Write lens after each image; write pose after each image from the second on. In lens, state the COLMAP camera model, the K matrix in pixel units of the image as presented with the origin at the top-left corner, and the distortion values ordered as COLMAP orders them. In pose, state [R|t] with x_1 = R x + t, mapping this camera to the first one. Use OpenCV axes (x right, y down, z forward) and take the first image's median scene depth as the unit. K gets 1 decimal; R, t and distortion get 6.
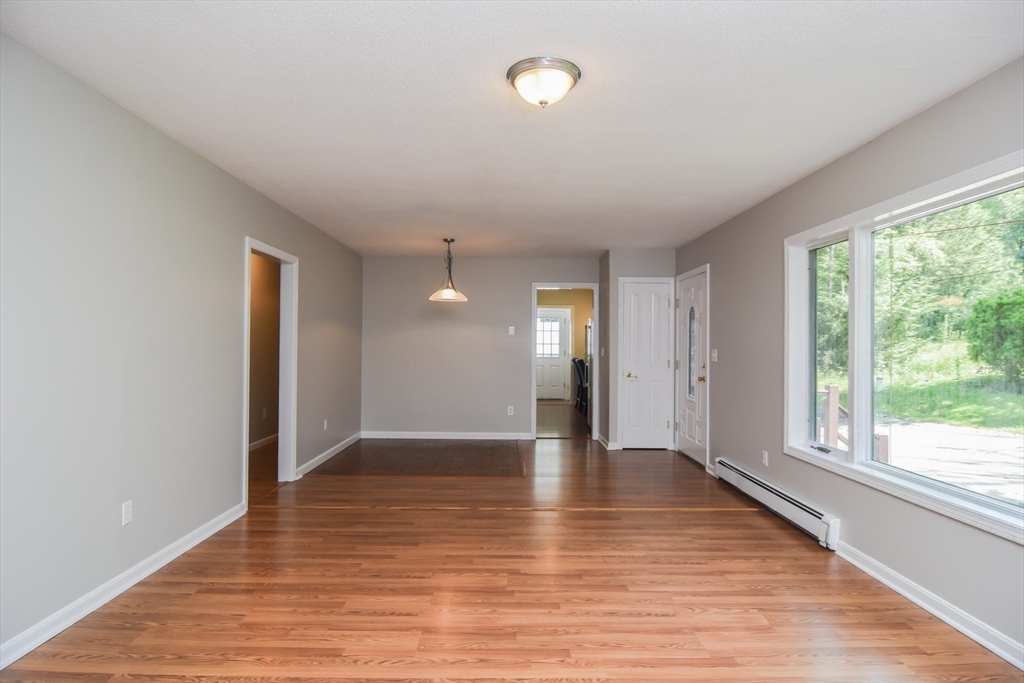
lens RADIAL K [[545.3, 0, 512.2], [0, 545.3, 337.8], [0, 0, 1]] dist [-0.010041, -0.009957]
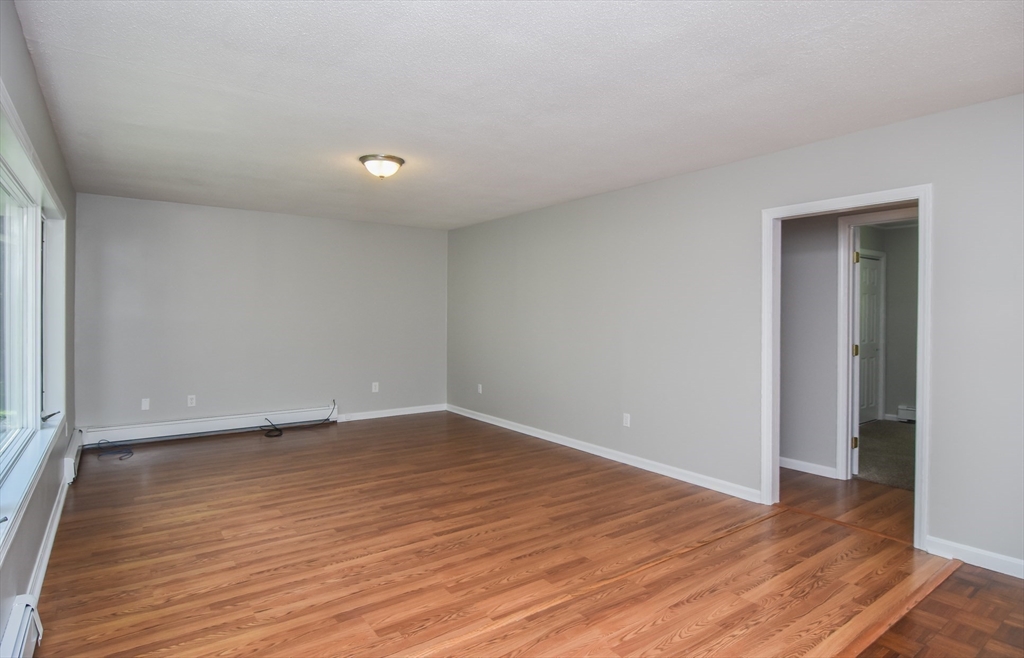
lens RADIAL K [[550.4, 0, 520.3], [0, 550.4, 319.9], [0, 0, 1]] dist [-0.019892, -0.003715]
pose [[-0.809515, -0.006227, -0.587067, 0.391351], [-0.003516, 0.999977, -0.005758, 0.009766], [0.587089, -0.002597, -0.809518, 1.466213]]
